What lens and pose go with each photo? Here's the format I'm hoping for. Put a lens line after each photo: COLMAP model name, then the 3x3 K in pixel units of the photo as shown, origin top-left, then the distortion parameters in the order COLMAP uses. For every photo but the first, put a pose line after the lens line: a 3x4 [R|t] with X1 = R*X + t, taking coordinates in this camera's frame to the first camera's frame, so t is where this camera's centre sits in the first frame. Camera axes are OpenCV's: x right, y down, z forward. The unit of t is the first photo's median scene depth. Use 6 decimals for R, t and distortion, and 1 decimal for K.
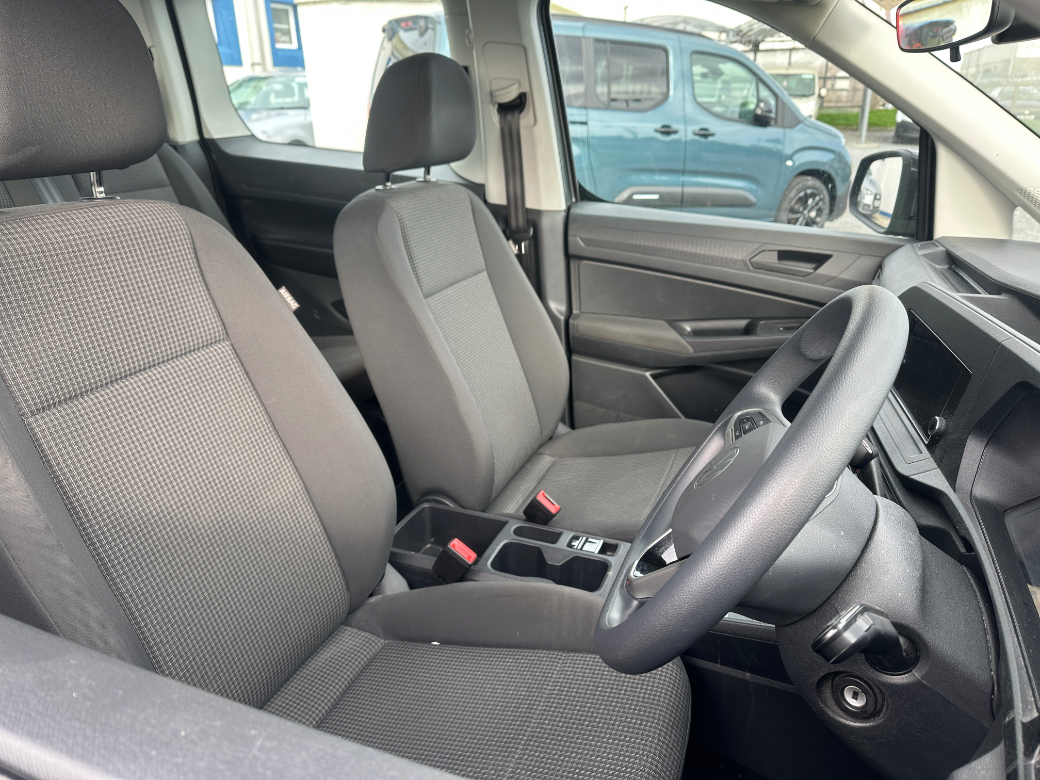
lens RADIAL K [[727.4, 0, 520.4], [0, 727.4, 405.8], [0, 0, 1]] dist [0.094586, -0.211088]
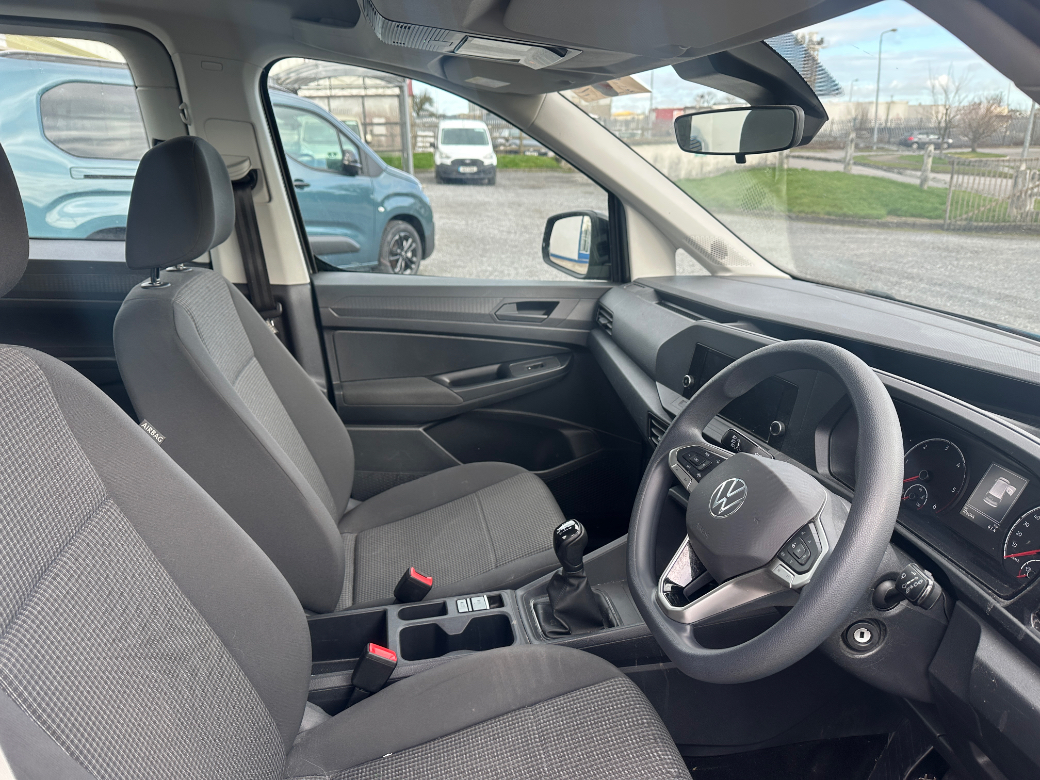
lens RADIAL K [[740.2, 0, 518.7], [0, 740.2, 391.3], [0, 0, 1]] dist [0.029197, -0.030991]
pose [[0.832142, -0.170375, 0.527743, -0.256122], [0.206413, 0.978418, -0.009600, -0.058512], [-0.514717, 0.116922, 0.849350, 0.030734]]
